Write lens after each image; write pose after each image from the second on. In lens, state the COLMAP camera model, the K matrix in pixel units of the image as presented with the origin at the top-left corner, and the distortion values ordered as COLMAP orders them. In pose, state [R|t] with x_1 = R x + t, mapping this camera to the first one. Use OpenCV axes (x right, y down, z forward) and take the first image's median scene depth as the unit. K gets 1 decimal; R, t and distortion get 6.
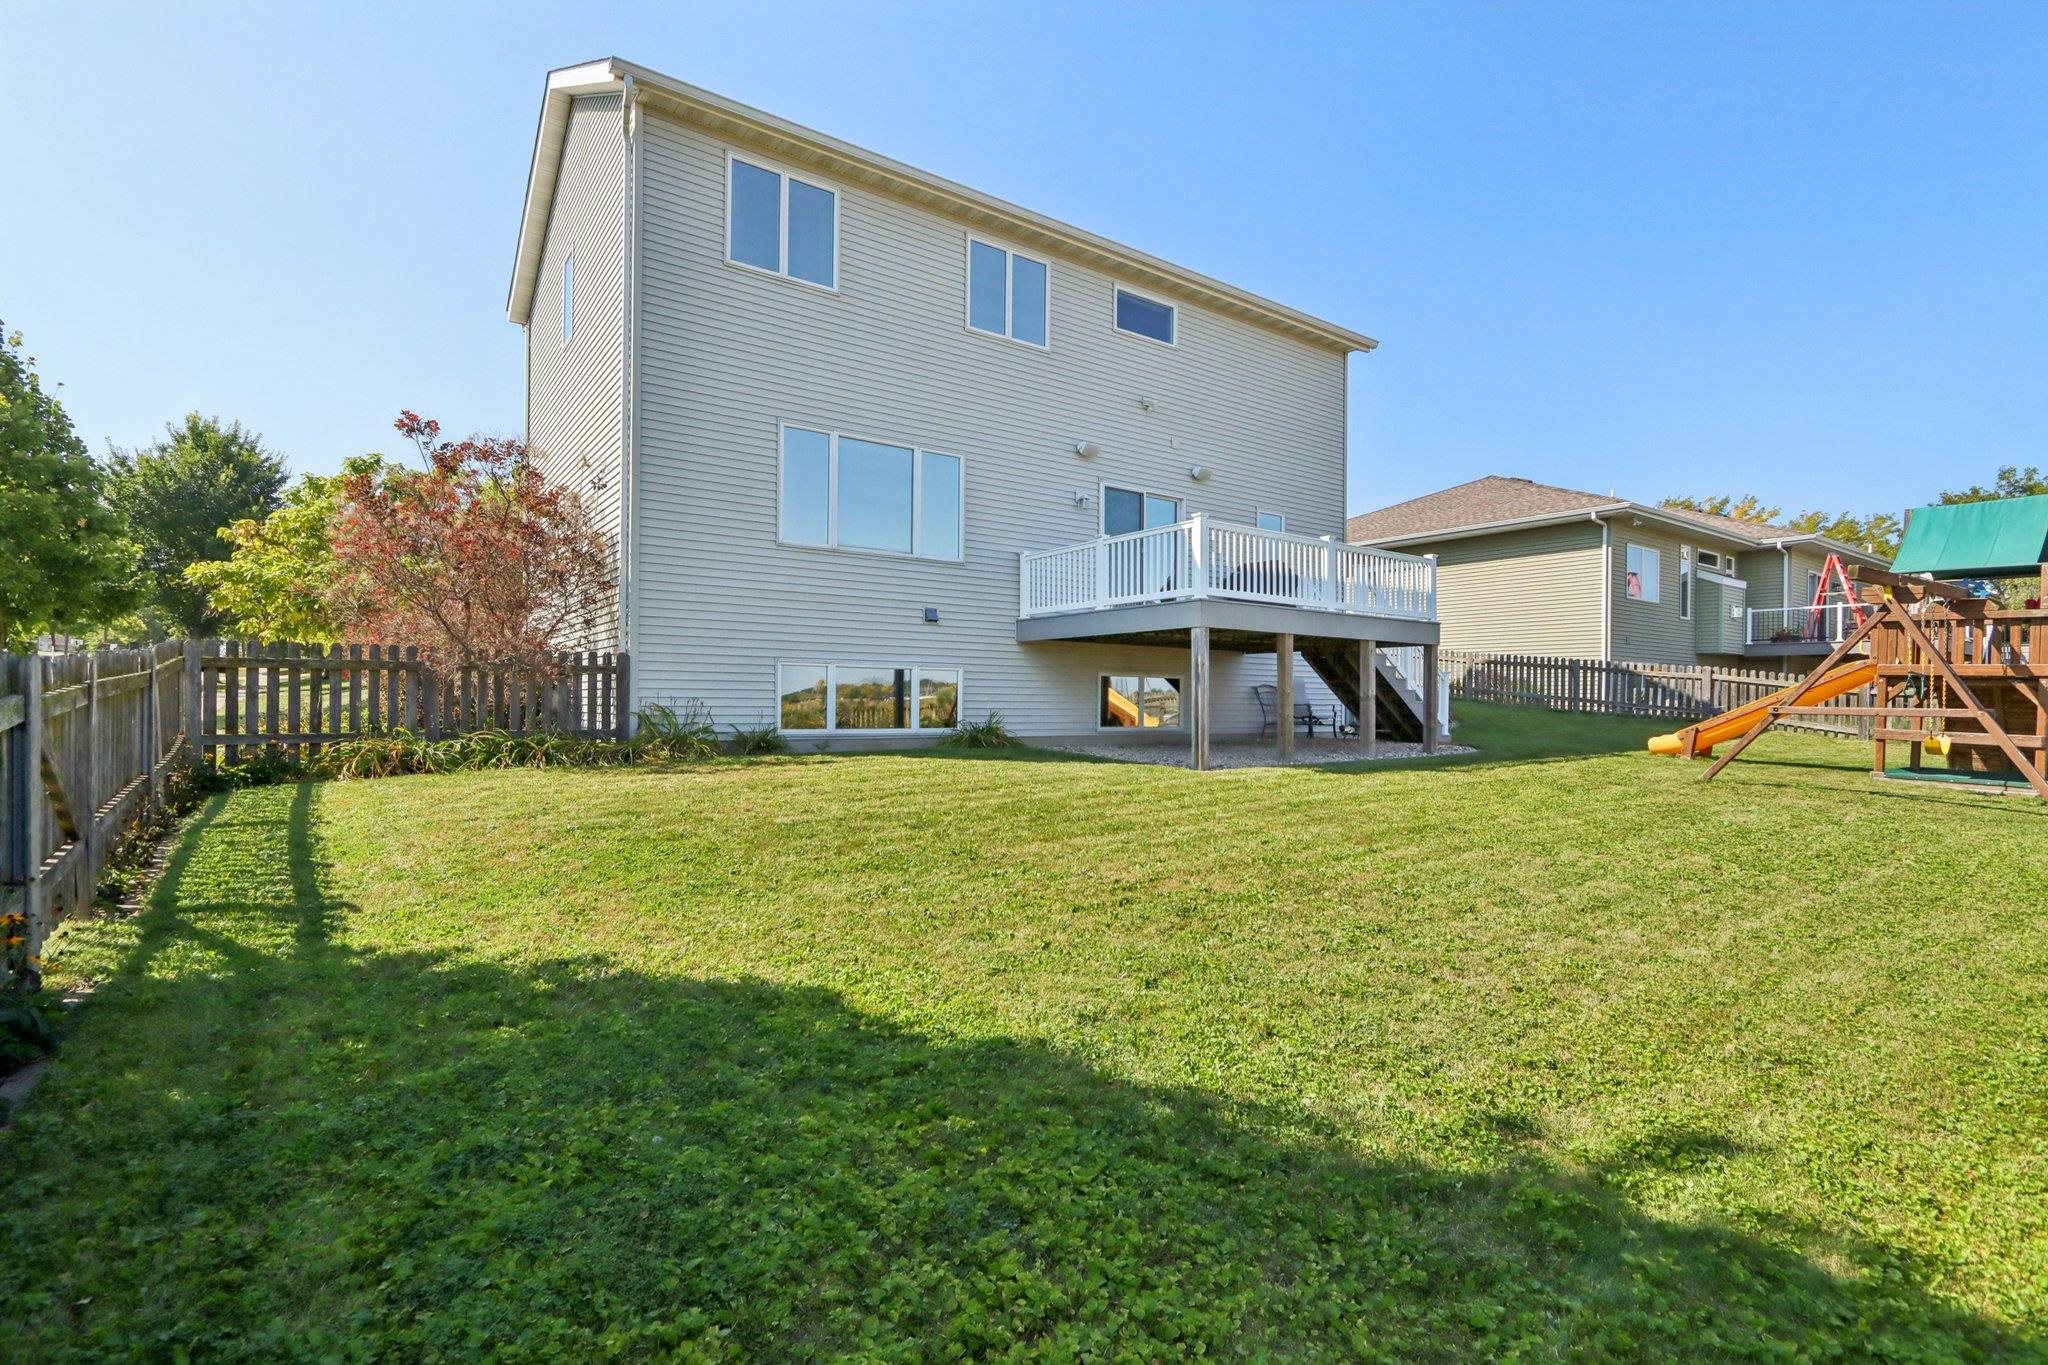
lens RADIAL K [[952.7, 0, 1014.9], [0, 952.7, 683.3], [0, 0, 1]] dist [-0.027526, 0.008330]
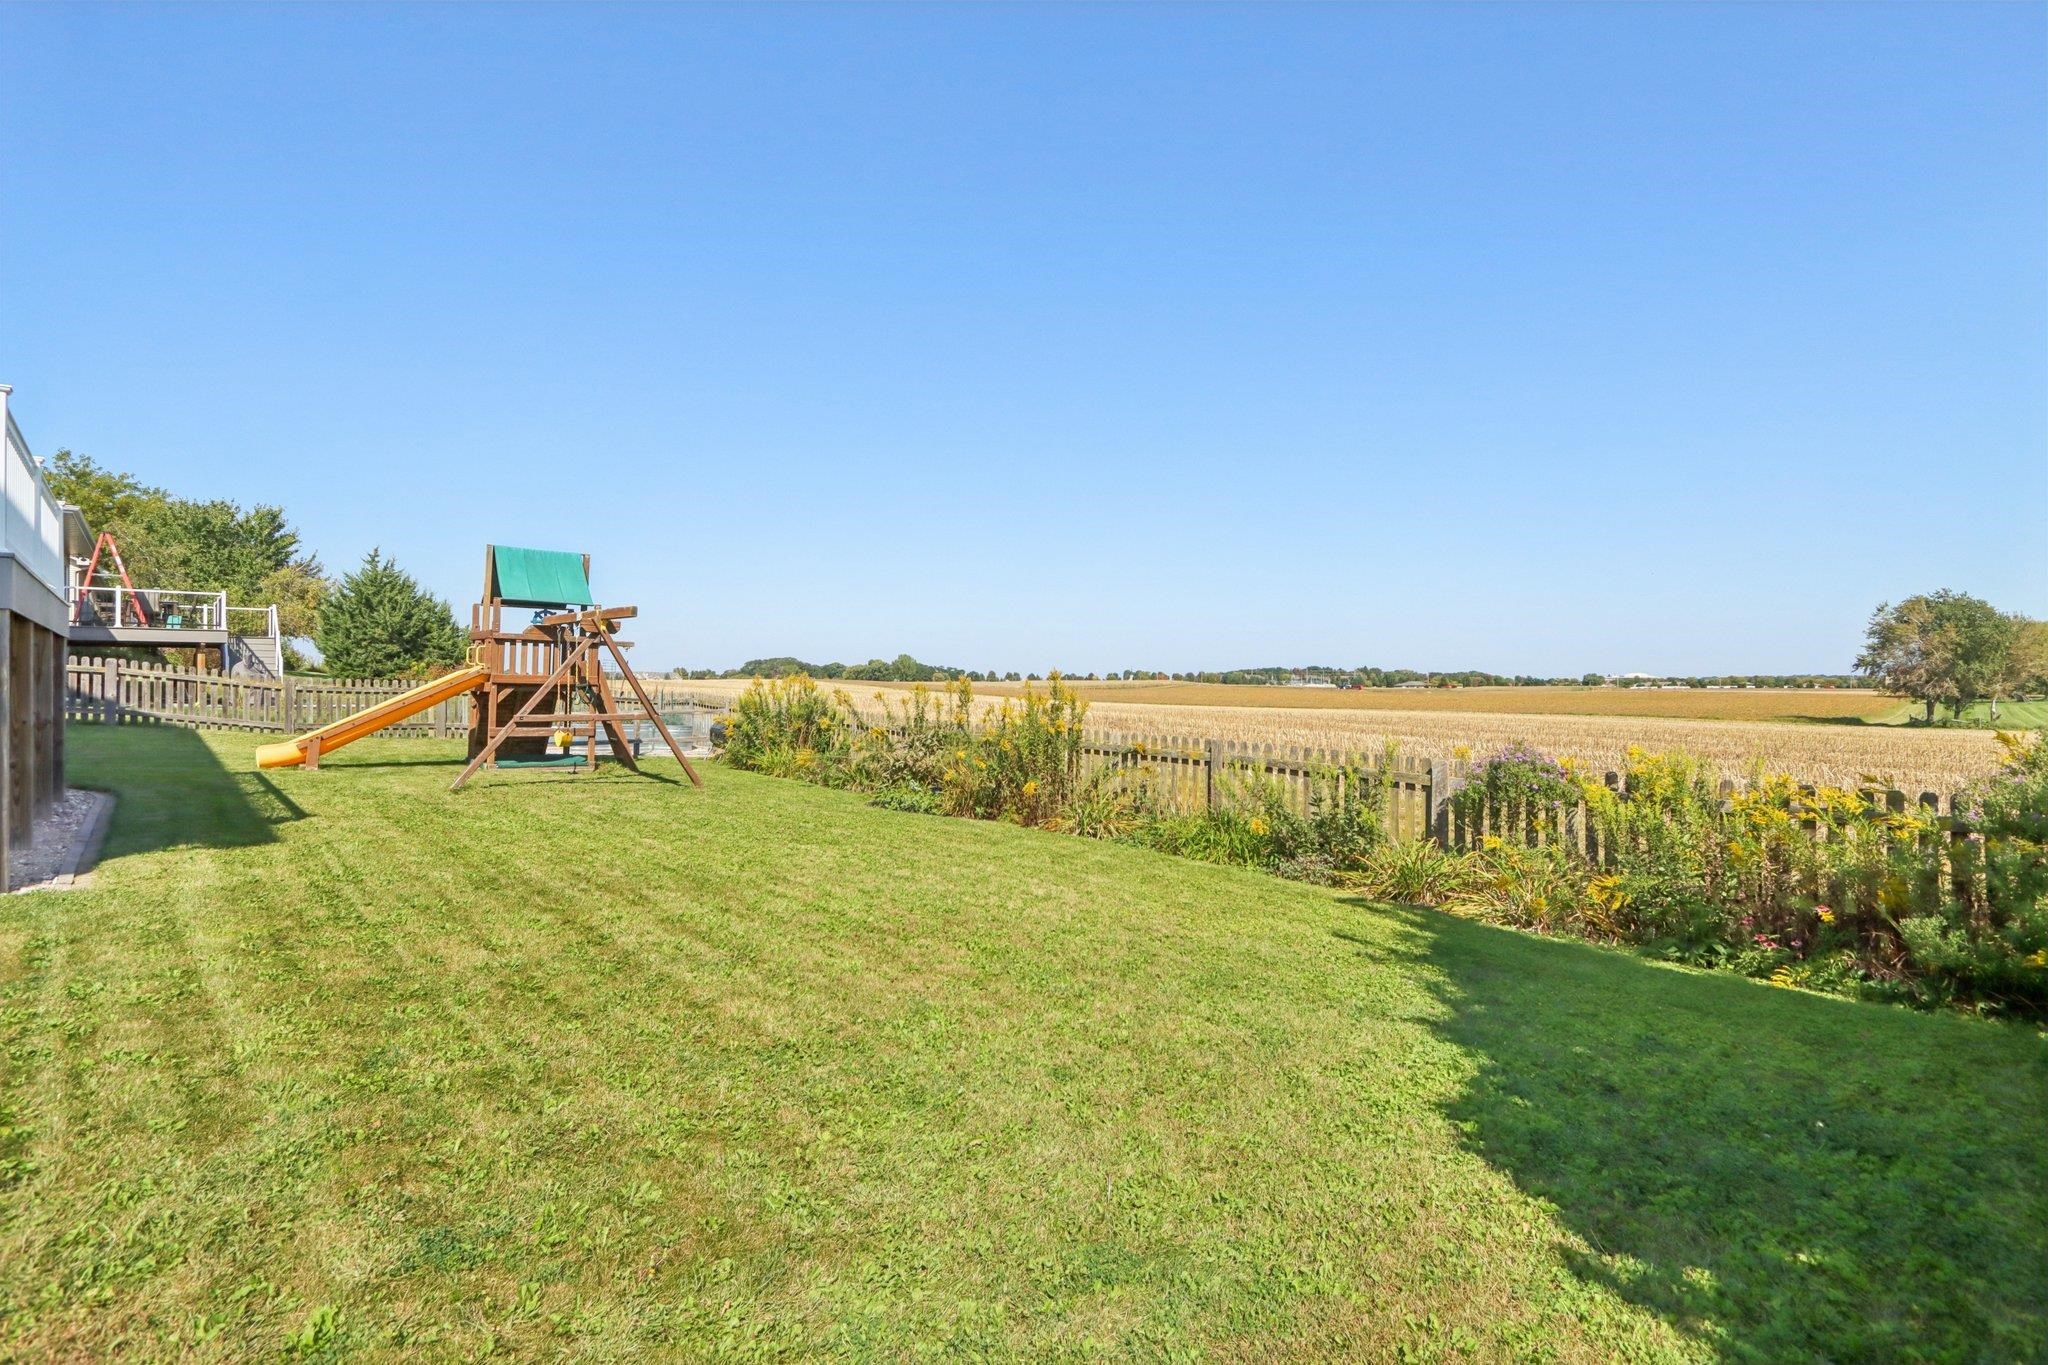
lens RADIAL K [[952.7, 0, 1014.9], [0, 952.7, 683.3], [0, 0, 1]] dist [-0.027526, 0.008330]
pose [[-0.118276, -0.016202, 0.992849, -0.202322], [-0.012289, 0.999814, 0.014852, -0.018562], [-0.992905, -0.010445, -0.118453, 0.294226]]
